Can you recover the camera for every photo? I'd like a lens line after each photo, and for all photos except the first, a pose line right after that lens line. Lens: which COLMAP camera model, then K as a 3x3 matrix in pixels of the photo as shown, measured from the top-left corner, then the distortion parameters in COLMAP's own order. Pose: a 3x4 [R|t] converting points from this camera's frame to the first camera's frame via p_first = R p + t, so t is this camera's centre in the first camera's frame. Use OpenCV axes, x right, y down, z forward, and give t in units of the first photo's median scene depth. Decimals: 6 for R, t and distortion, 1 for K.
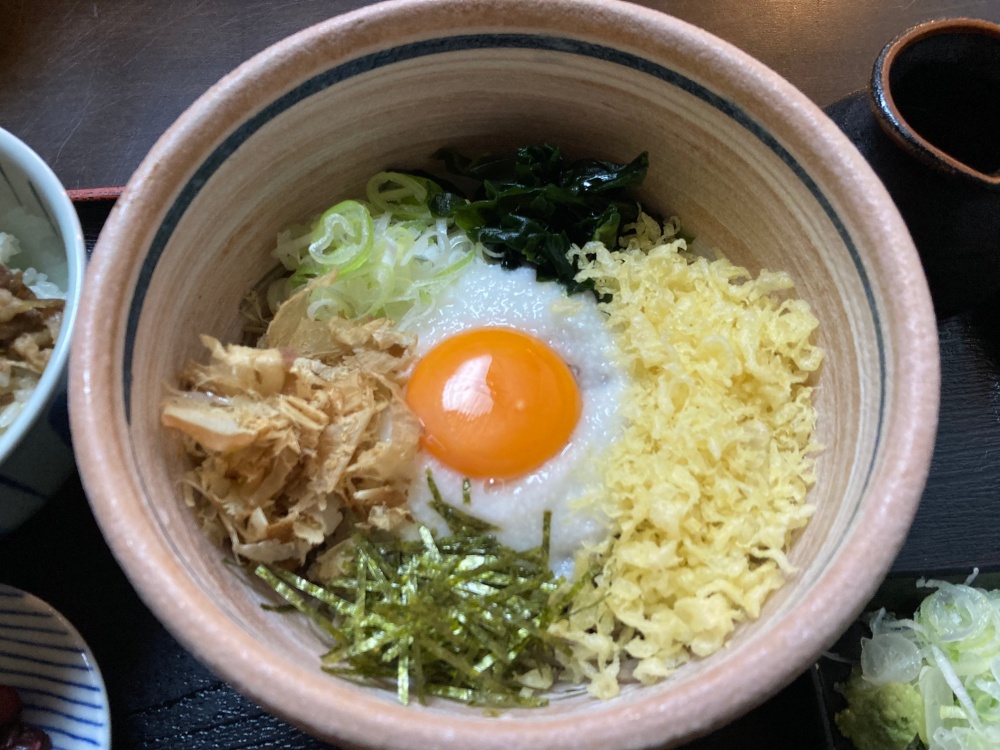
lens RADIAL K [[808.6, 0, 500.0], [0, 808.6, 375.0], [0, 0, 1]] dist [-0.001618, -0.009445]
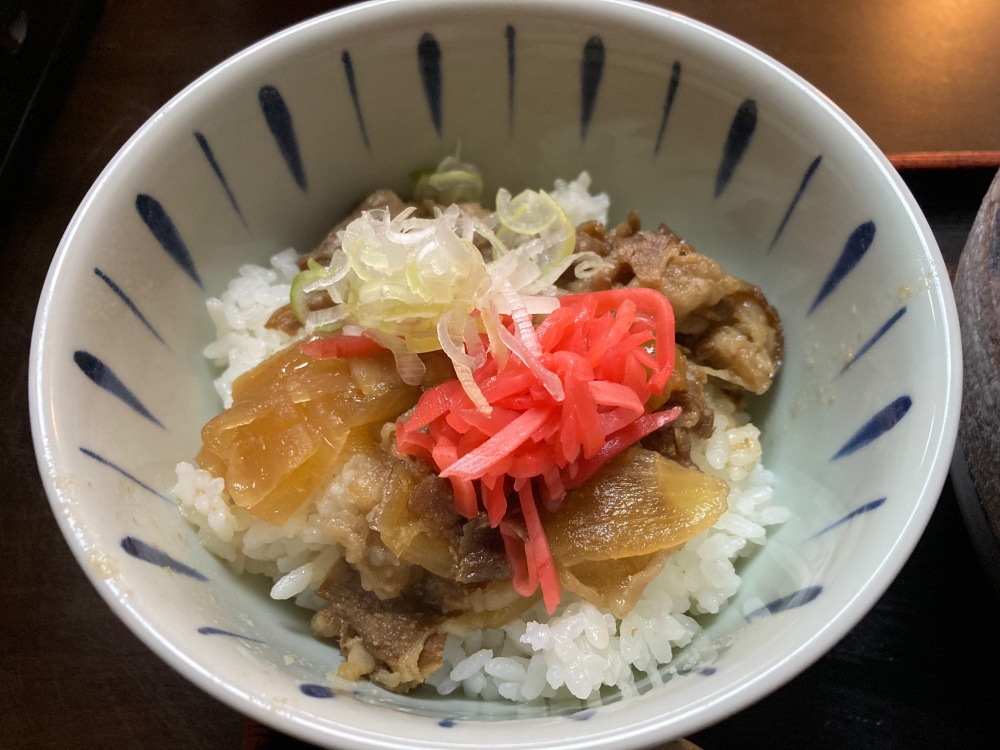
lens RADIAL K [[837.5, 0, 500.0], [0, 837.5, 375.0], [0, 0, 1]] dist [-0.045331, -0.003463]
pose [[0.997286, 0.052628, -0.051485, -0.760362], [-0.057619, 0.993236, -0.100804, 0.067826], [0.045831, 0.103497, 0.993573, 0.335021]]
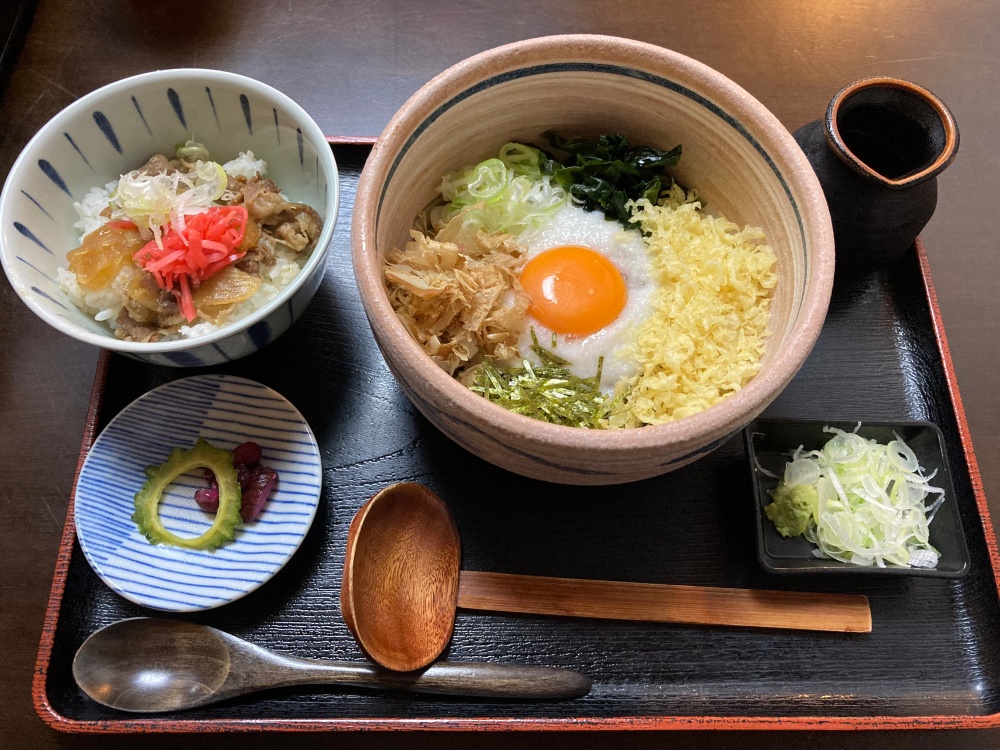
lens RADIAL K [[808.6, 0, 500.0], [0, 808.6, 375.0], [0, 0, 1]] dist [-0.001618, -0.009445]
pose [[0.995831, 0.091104, -0.004633, -0.133642], [-0.090960, 0.995537, 0.025136, 0.177132], [0.006903, -0.024610, 0.999673, -0.640543]]
